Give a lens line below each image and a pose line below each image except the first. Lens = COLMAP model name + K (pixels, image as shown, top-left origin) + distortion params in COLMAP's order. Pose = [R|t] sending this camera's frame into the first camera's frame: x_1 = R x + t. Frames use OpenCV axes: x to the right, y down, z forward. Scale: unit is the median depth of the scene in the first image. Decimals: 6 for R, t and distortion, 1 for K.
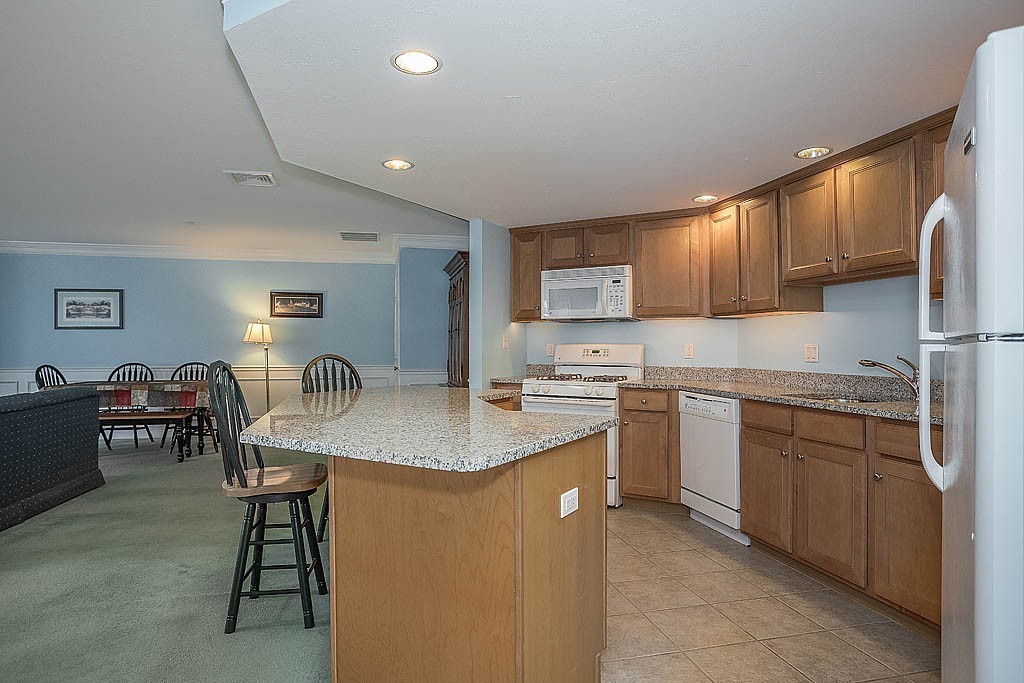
lens RADIAL K [[528.4, 0, 512.0], [0, 528.4, 341.5], [0, 0, 1]] dist [-0.071246, 0.033721]
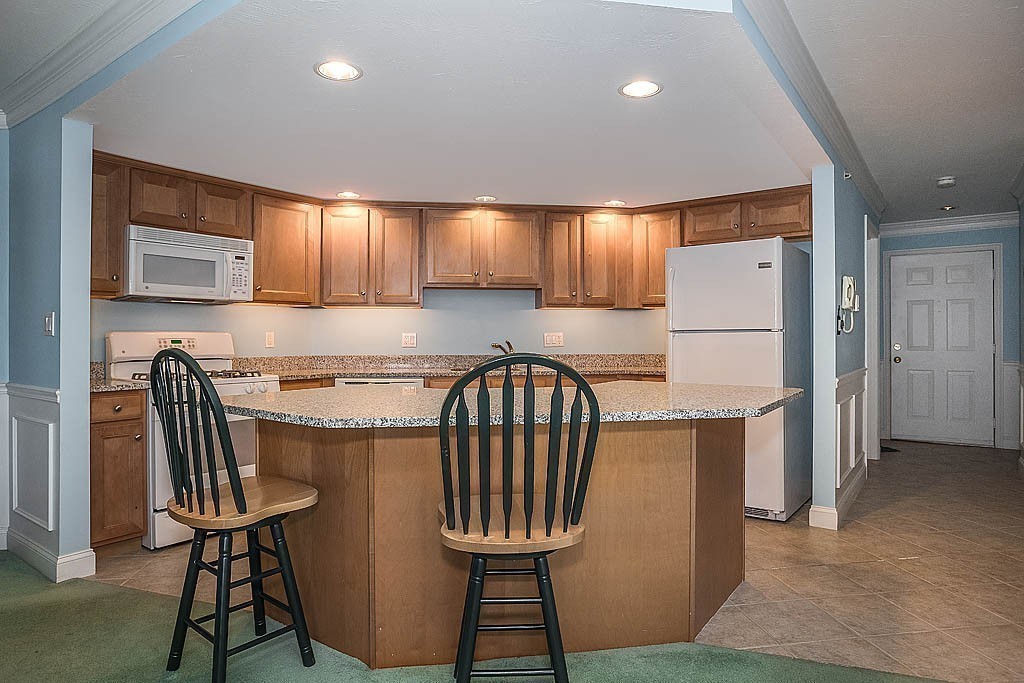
lens RADIAL K [[528.4, 0, 512.0], [0, 528.4, 341.5], [0, 0, 1]] dist [-0.071246, 0.033721]
pose [[0.201287, -0.007349, 0.979505, -0.494187], [-0.006999, 0.999936, 0.008940, 0.009059], [-0.979507, -0.008656, 0.201222, 0.377516]]
